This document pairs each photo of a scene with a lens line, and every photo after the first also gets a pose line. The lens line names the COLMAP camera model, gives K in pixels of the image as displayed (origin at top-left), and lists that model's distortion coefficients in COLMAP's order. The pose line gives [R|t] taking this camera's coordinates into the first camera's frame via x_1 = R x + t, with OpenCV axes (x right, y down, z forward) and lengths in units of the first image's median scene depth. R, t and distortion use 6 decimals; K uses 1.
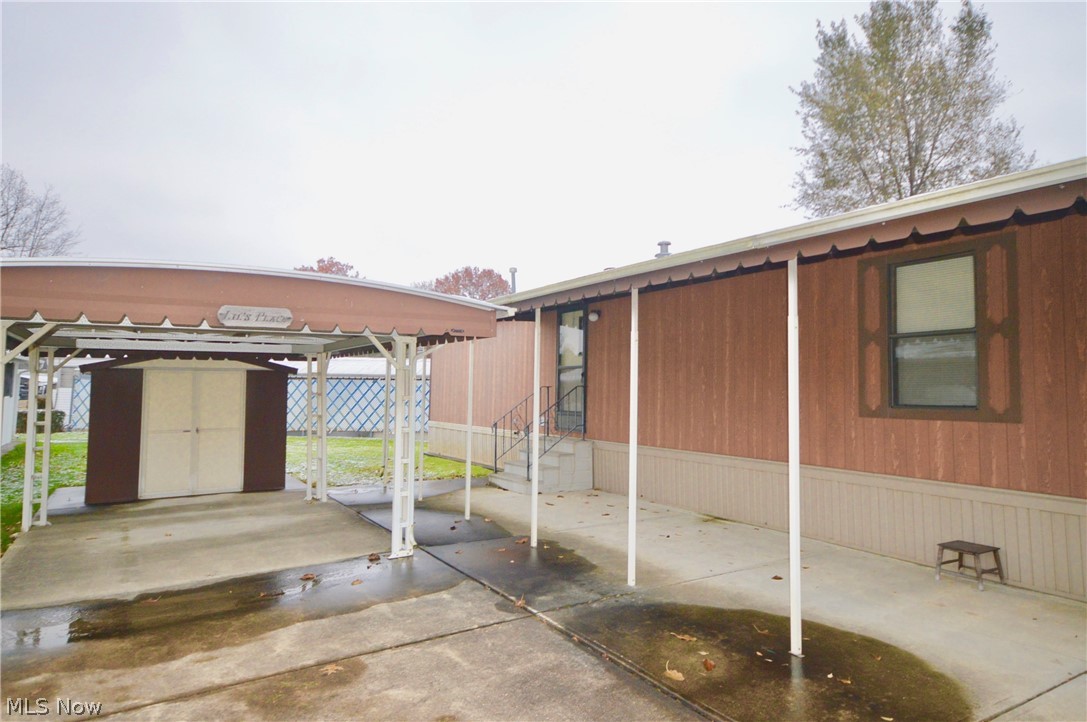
lens RADIAL K [[650.5, 0, 543.5], [0, 650.5, 361.0], [0, 0, 1]] dist [0.072108, 0.000184]
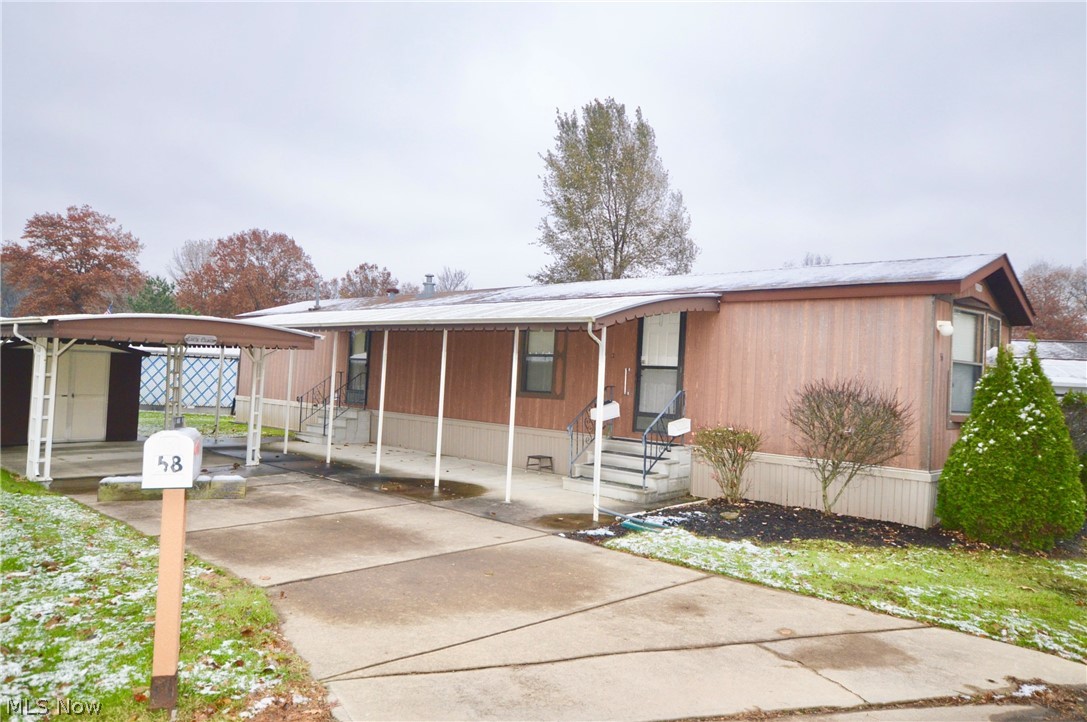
lens RADIAL K [[809.1, 0, 544.6], [0, 809.1, 341.5], [0, 0, 1]] dist [0.047015, -0.000717]
pose [[0.968227, 0.045590, 0.245880, -0.002180], [-0.047797, 0.998853, 0.003009, -0.056546], [-0.245461, -0.014666, 0.969296, -0.855165]]
